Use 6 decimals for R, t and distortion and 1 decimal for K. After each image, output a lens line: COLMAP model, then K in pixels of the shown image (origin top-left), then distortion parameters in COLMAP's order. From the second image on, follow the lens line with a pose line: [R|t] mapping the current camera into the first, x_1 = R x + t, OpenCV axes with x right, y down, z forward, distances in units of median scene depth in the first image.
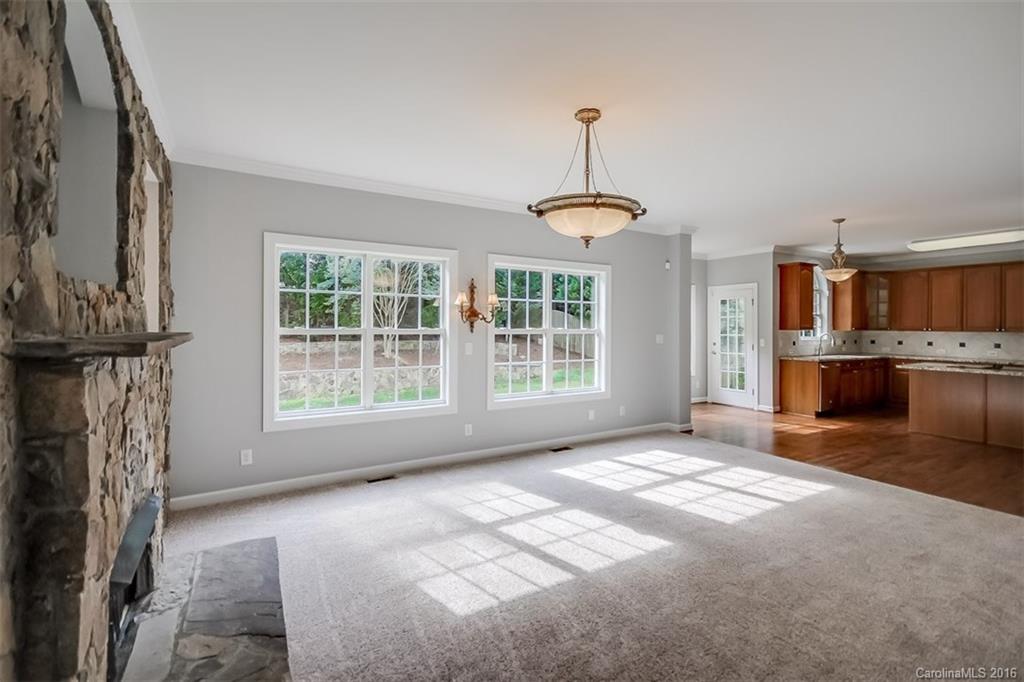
lens RADIAL K [[474.2, 0, 508.5], [0, 474.2, 329.7], [0, 0, 1]] dist [0.001604, -0.002198]
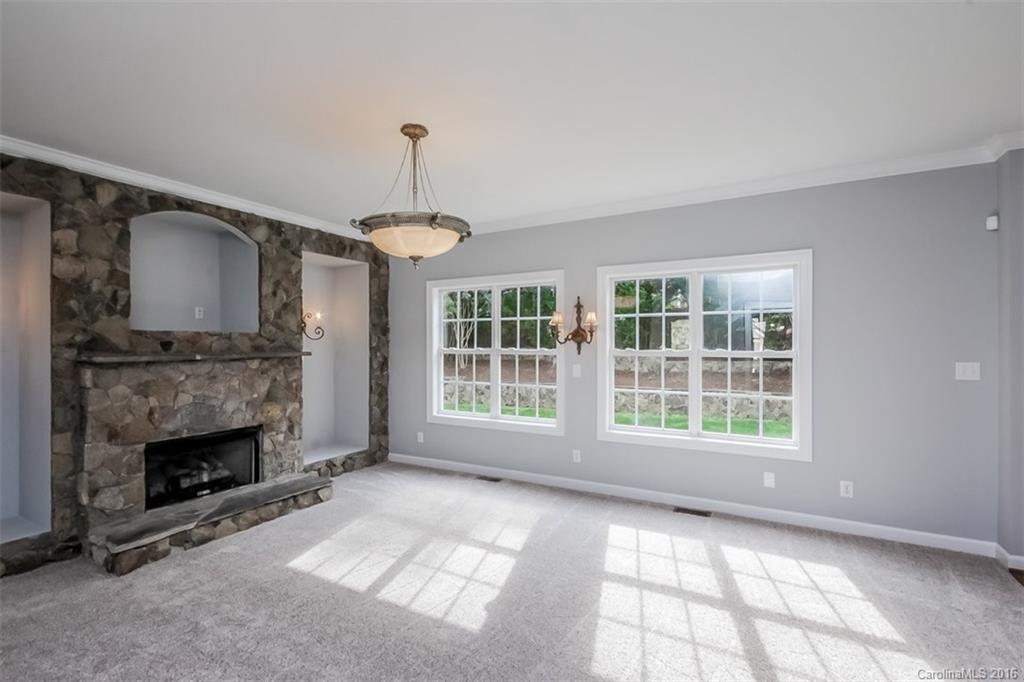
lens RADIAL K [[468.4, 0, 515.9], [0, 468.4, 338.0], [0, 0, 1]] dist [0.004842, -0.000239]
pose [[0.501029, -0.015067, -0.865299, 0.773753], [-0.004683, 0.999787, -0.020120, -0.005691], [0.865418, 0.014133, 0.500852, 0.496166]]
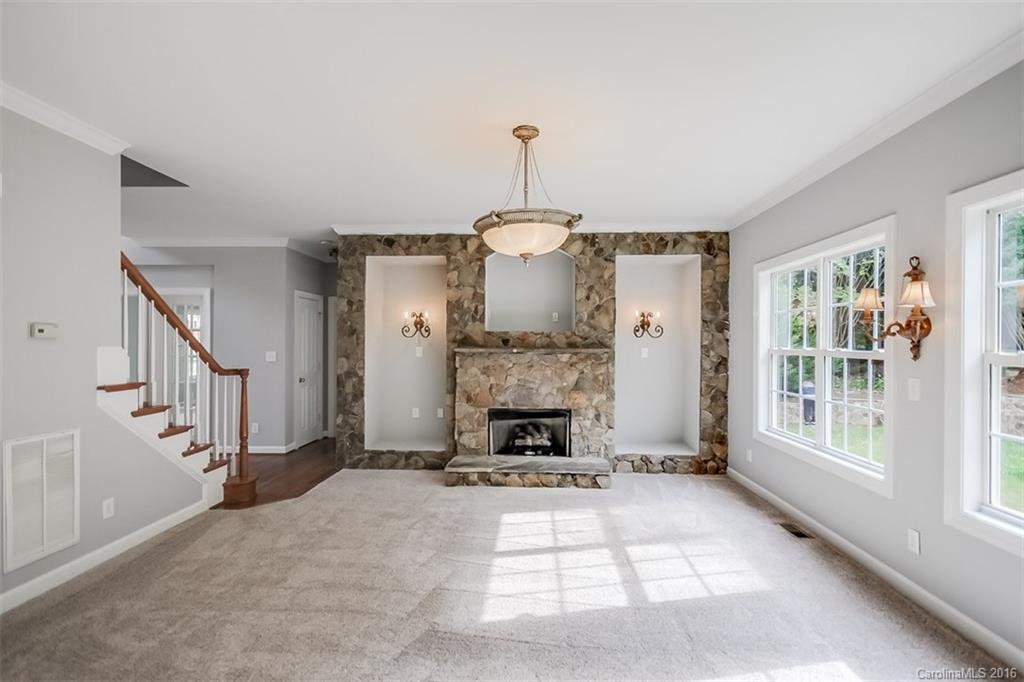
lens RADIAL K [[474.2, 0, 519.6], [0, 474.2, 337.8], [0, 0, 1]] dist [0.001604, -0.002198]
pose [[-0.556308, -0.016954, -0.830803, 0.707827], [-0.015328, 0.999831, -0.010140, -0.004812], [0.830835, 0.007094, -0.556474, 1.090781]]
